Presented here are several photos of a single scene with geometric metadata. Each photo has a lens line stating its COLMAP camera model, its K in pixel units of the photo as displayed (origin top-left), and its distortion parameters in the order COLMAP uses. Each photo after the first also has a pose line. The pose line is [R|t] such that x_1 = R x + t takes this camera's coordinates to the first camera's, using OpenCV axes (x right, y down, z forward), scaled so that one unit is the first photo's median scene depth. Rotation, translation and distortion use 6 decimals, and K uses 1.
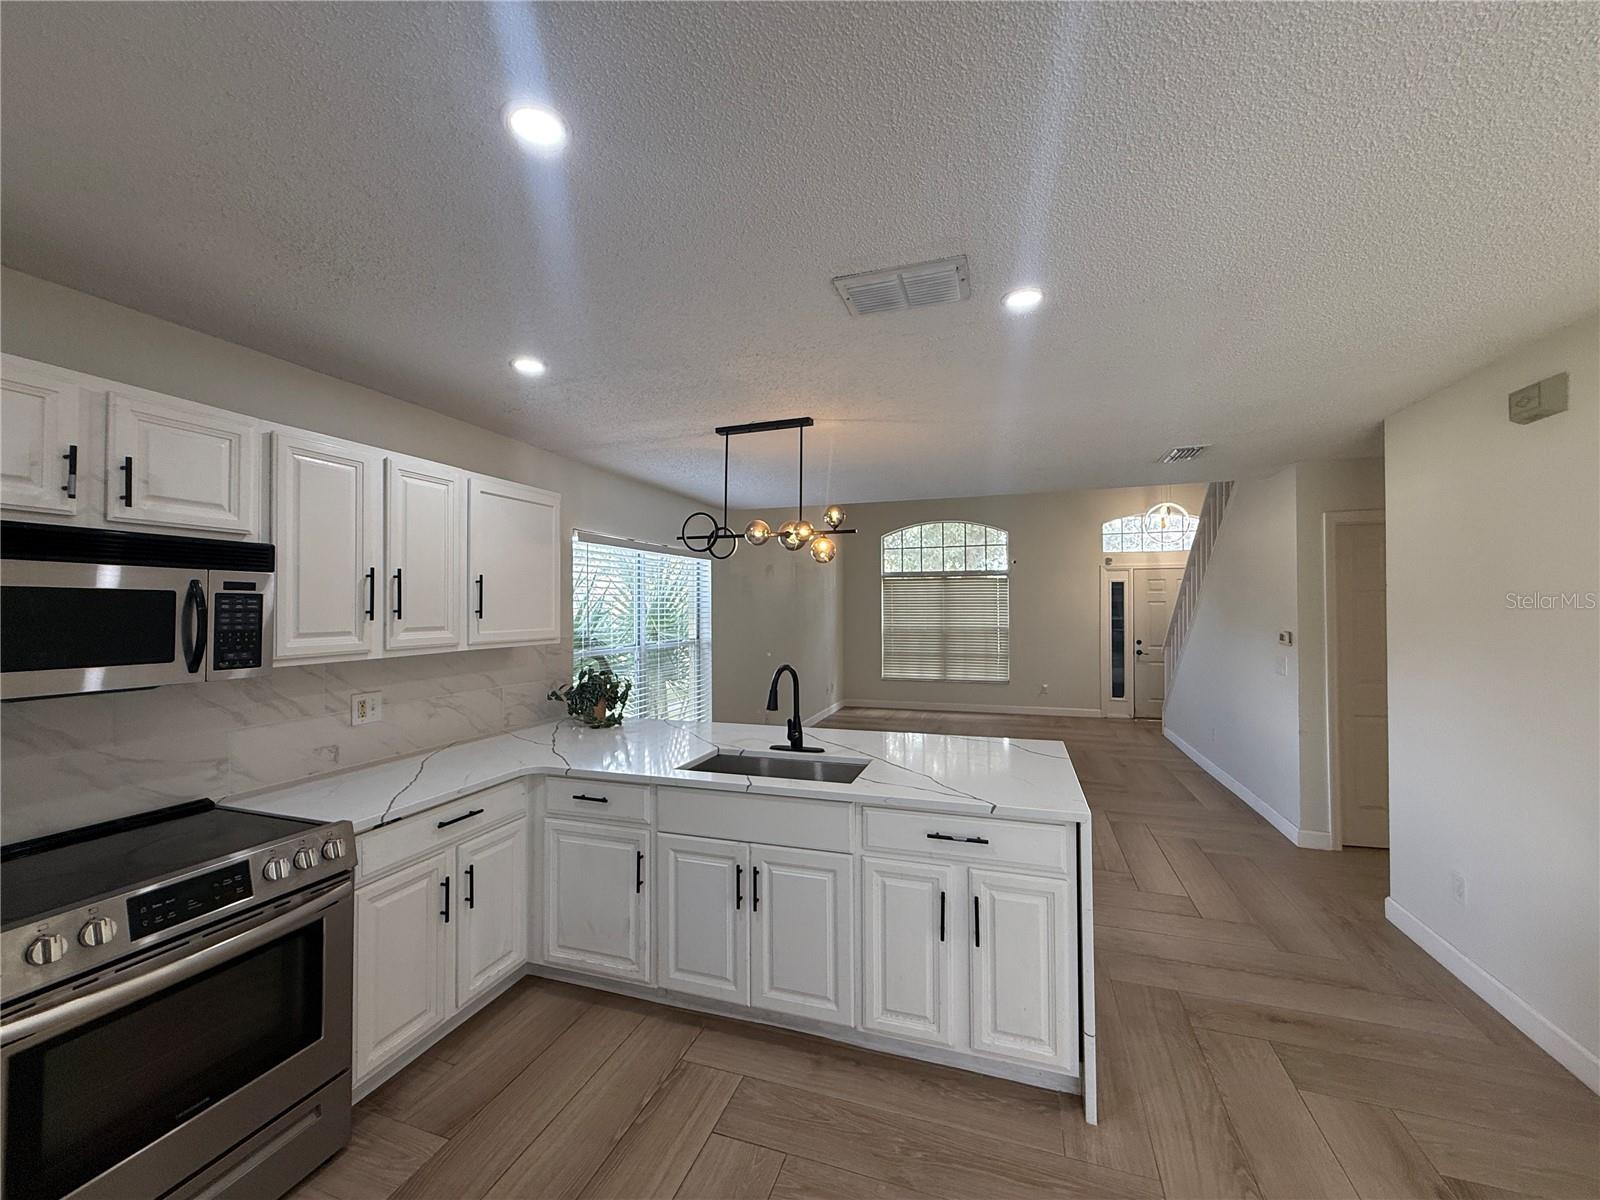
lens RADIAL K [[635.7, 0, 795.7], [0, 635.7, 599.9], [0, 0, 1]] dist [0.000838, 0.000563]
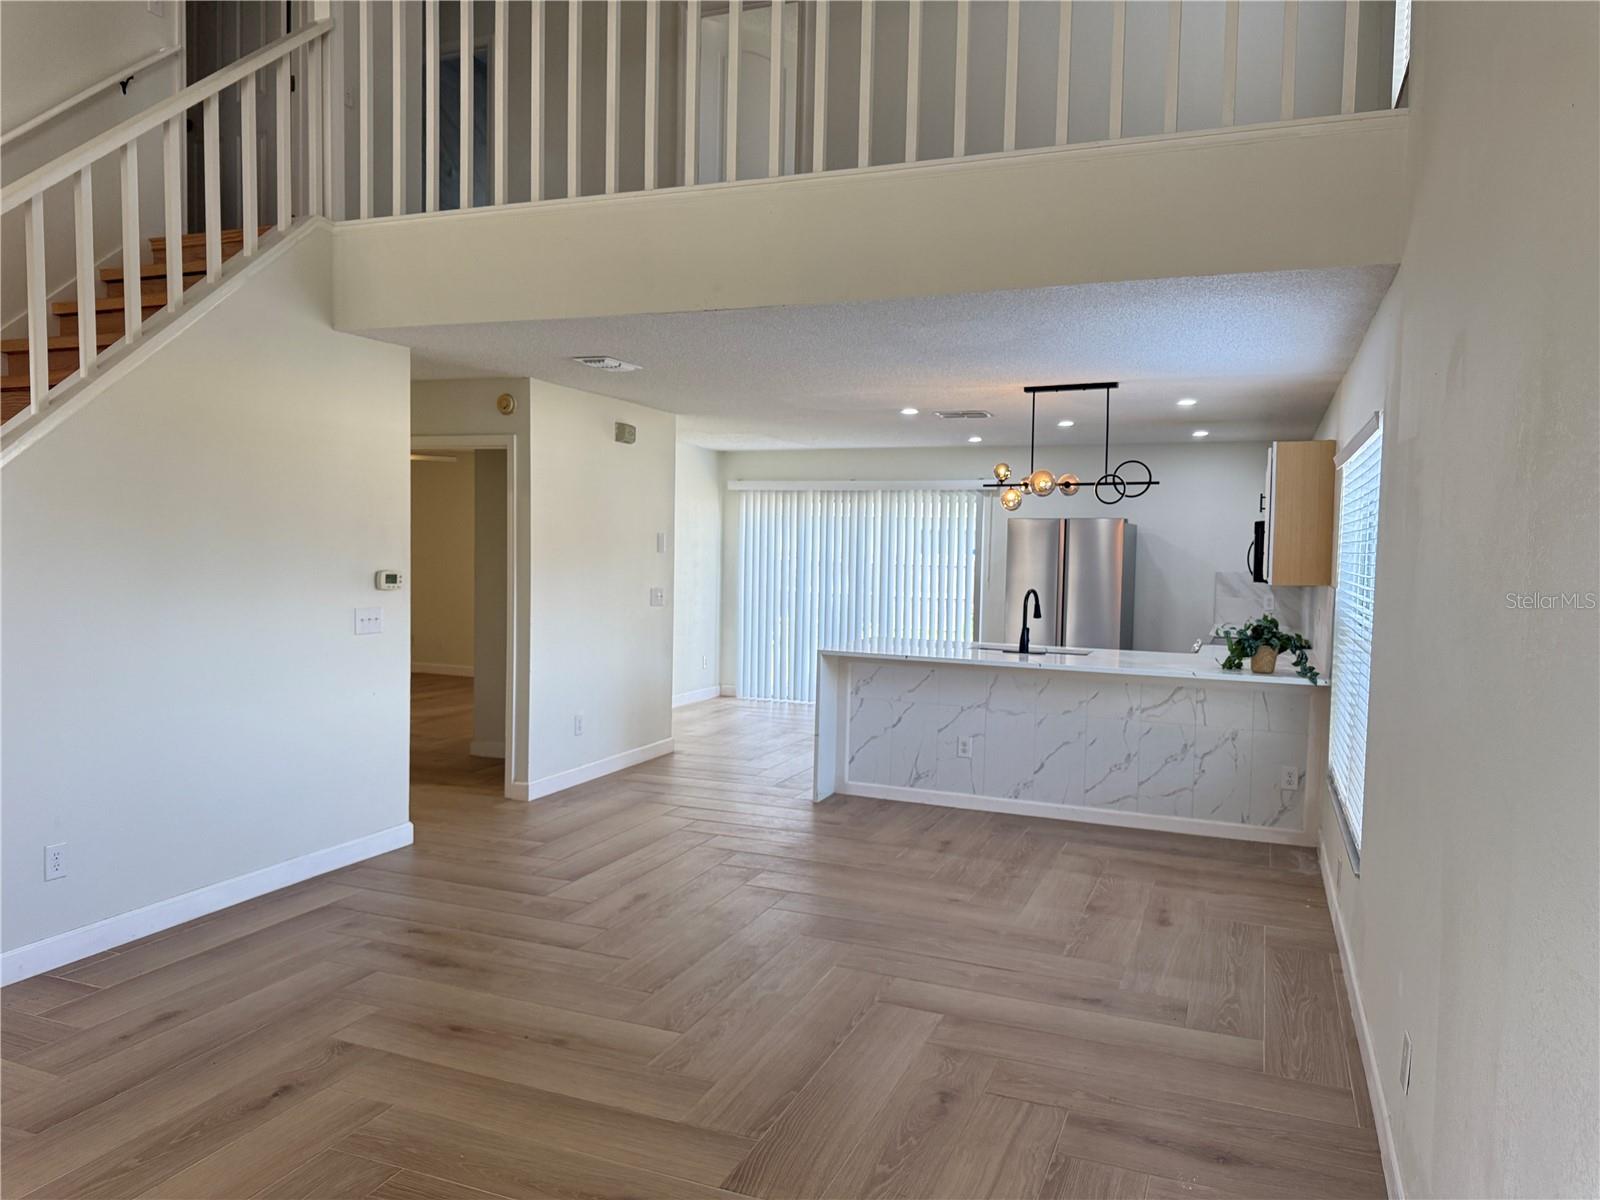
lens RADIAL K [[1132.3, 0, 796.8], [0, 1132.3, 604.0], [0, 0, 1]] dist [0.185628, -0.378514]
pose [[-0.998181, -0.017292, 0.057759, 0.405814], [-0.014898, 0.999022, 0.041628, 0.043867], [-0.058423, 0.040692, -0.997462, 4.029204]]
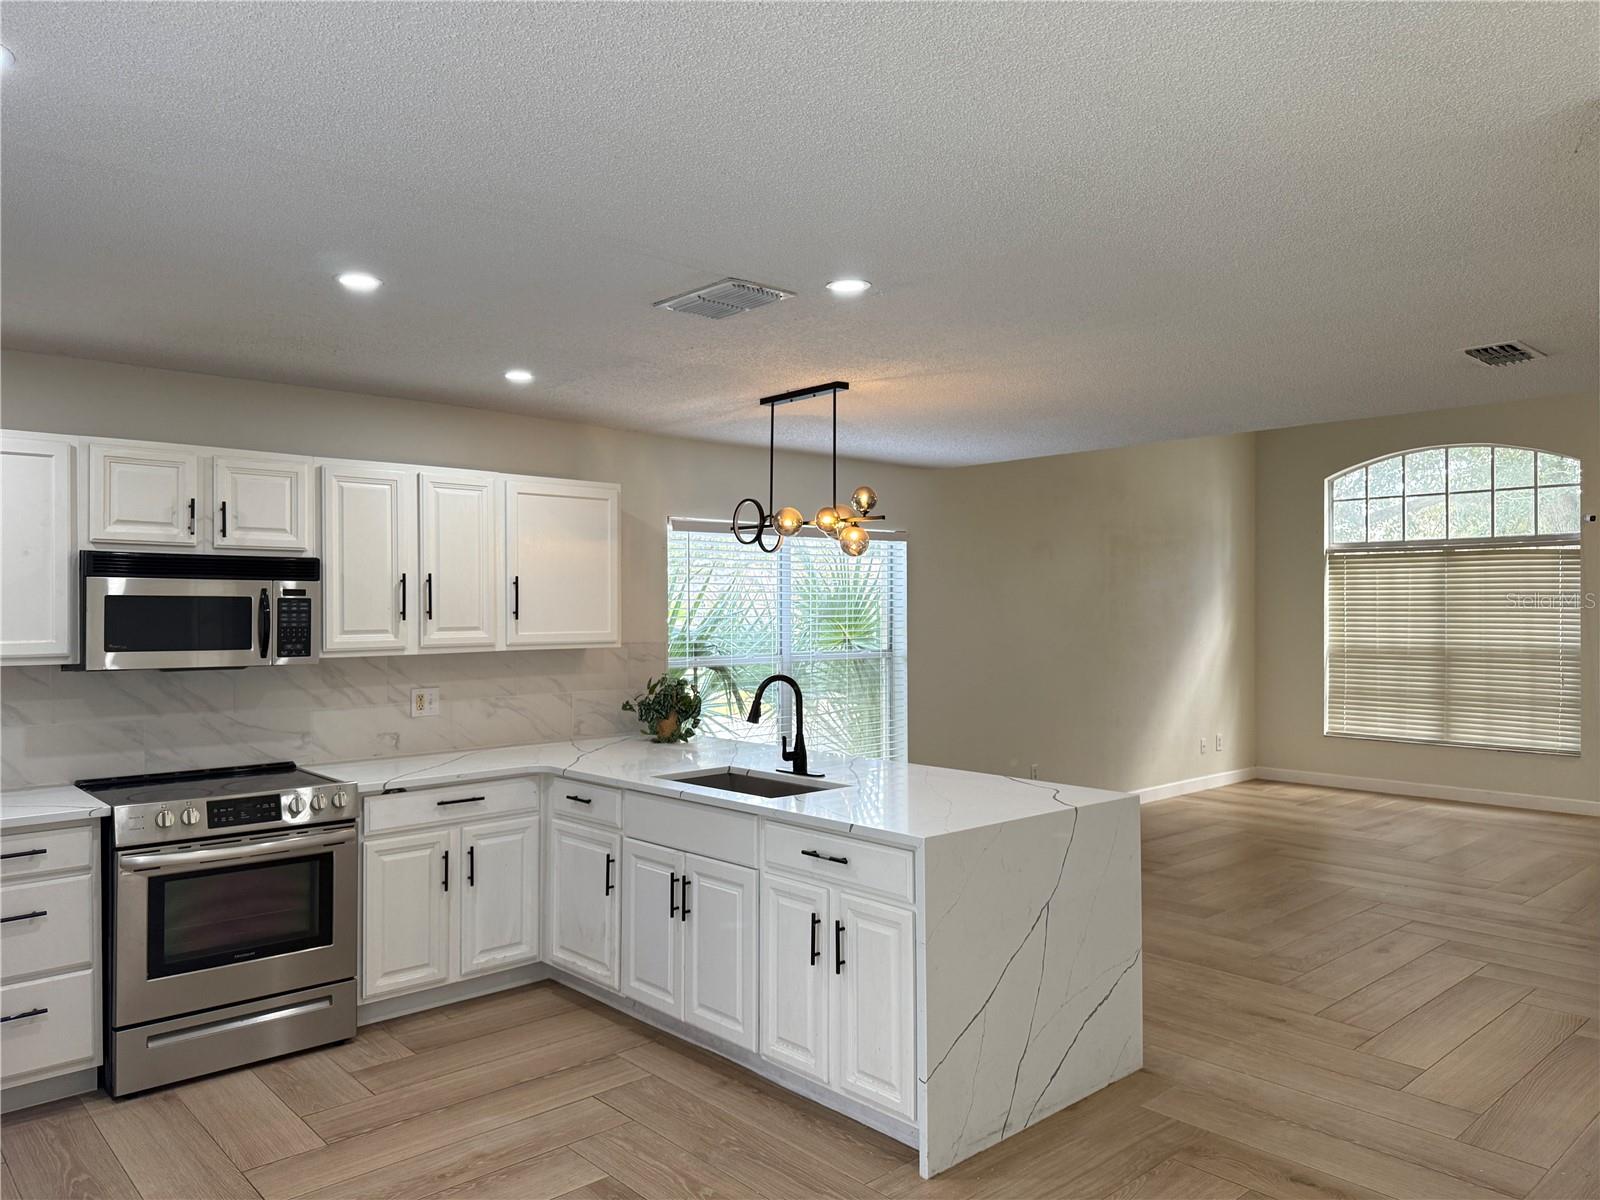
lens RADIAL K [[1117.5, 0, 790.6], [0, 1117.5, 604.7], [0, 0, 1]] dist [0.095584, -0.146004]
pose [[0.875689, 0.002031, -0.482872, 0.852508], [0.004443, 0.999915, 0.012264, -0.015806], [0.482856, -0.012885, 0.875605, -0.398839]]
